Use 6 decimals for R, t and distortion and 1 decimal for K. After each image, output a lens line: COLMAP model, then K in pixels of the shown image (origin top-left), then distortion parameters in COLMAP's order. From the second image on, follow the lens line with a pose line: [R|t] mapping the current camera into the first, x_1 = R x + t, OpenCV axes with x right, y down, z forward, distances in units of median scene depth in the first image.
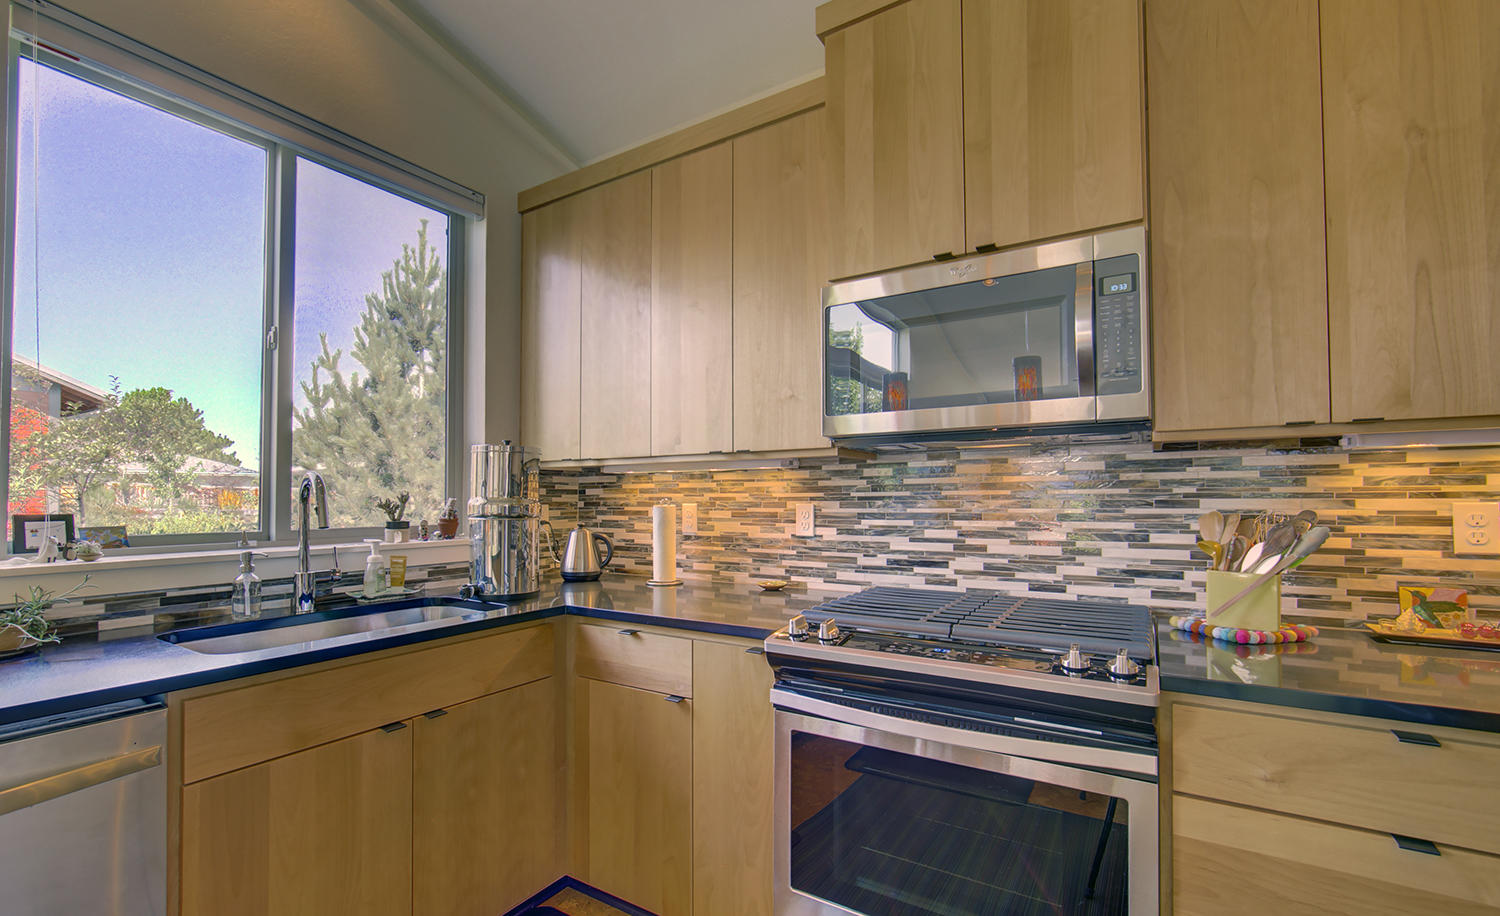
lens RADIAL K [[624.8, 0, 753.0], [0, 624.8, 482.0], [0, 0, 1]] dist [0.000145, 0.000119]
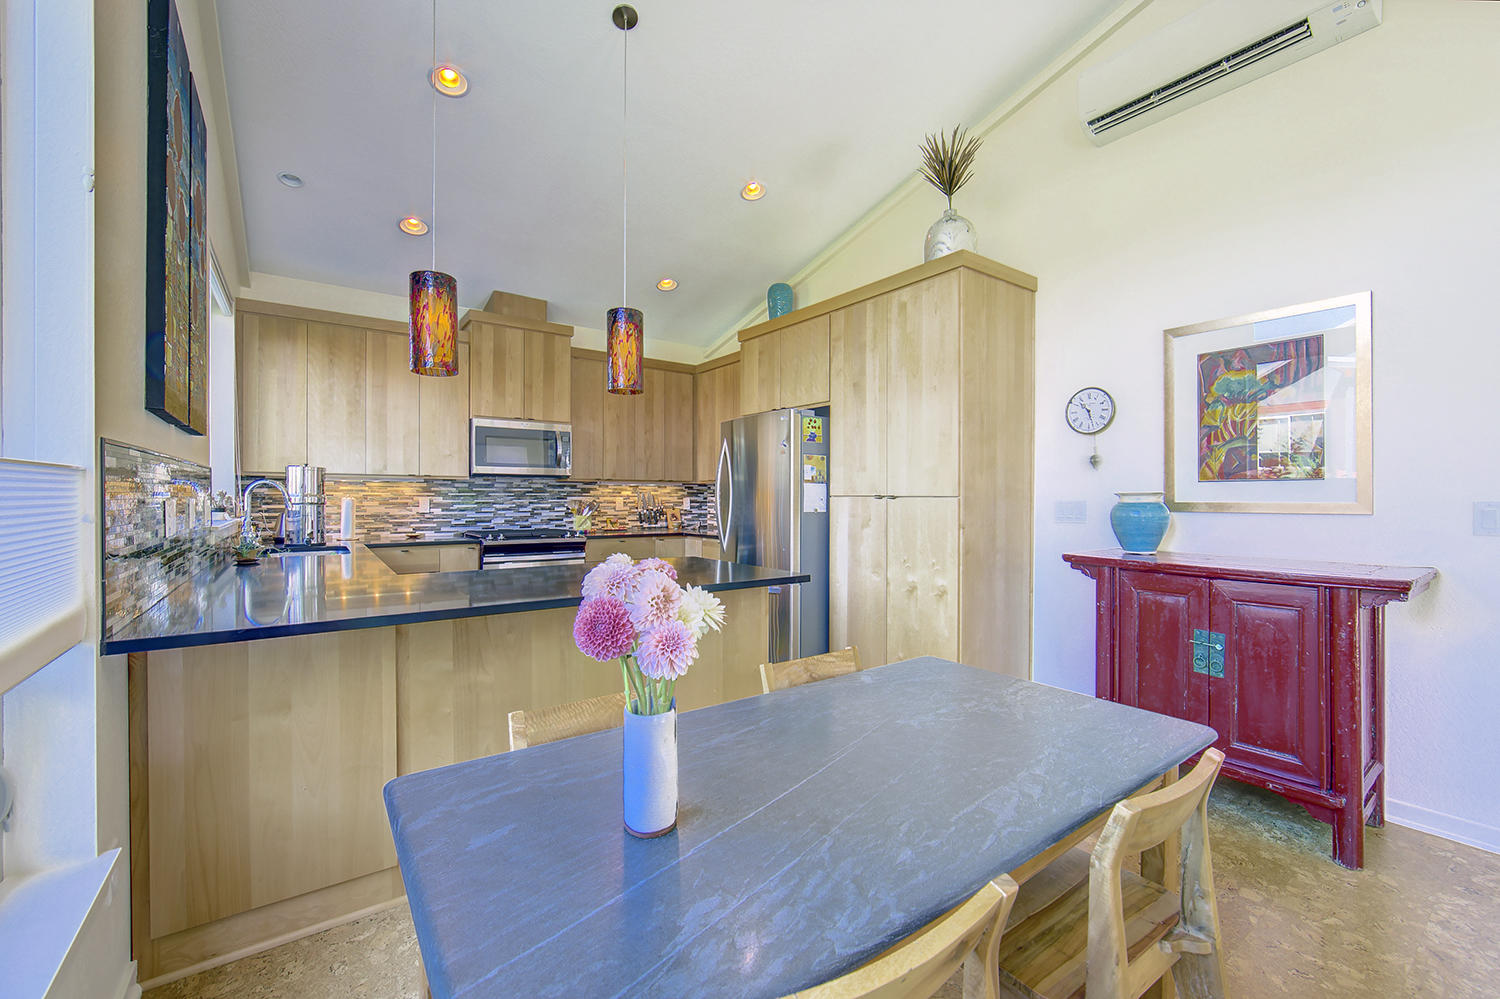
lens RADIAL K [[623.9, 0, 750.0], [0, 623.9, 499.5], [0, 0, 1]] dist [0.000697, 0.000270]
pose [[0.383315, 0.003147, 0.923612, -1.962476], [-0.030522, 0.999491, 0.009262, -0.020136], [-0.923113, -0.031741, 0.383216, -1.172697]]
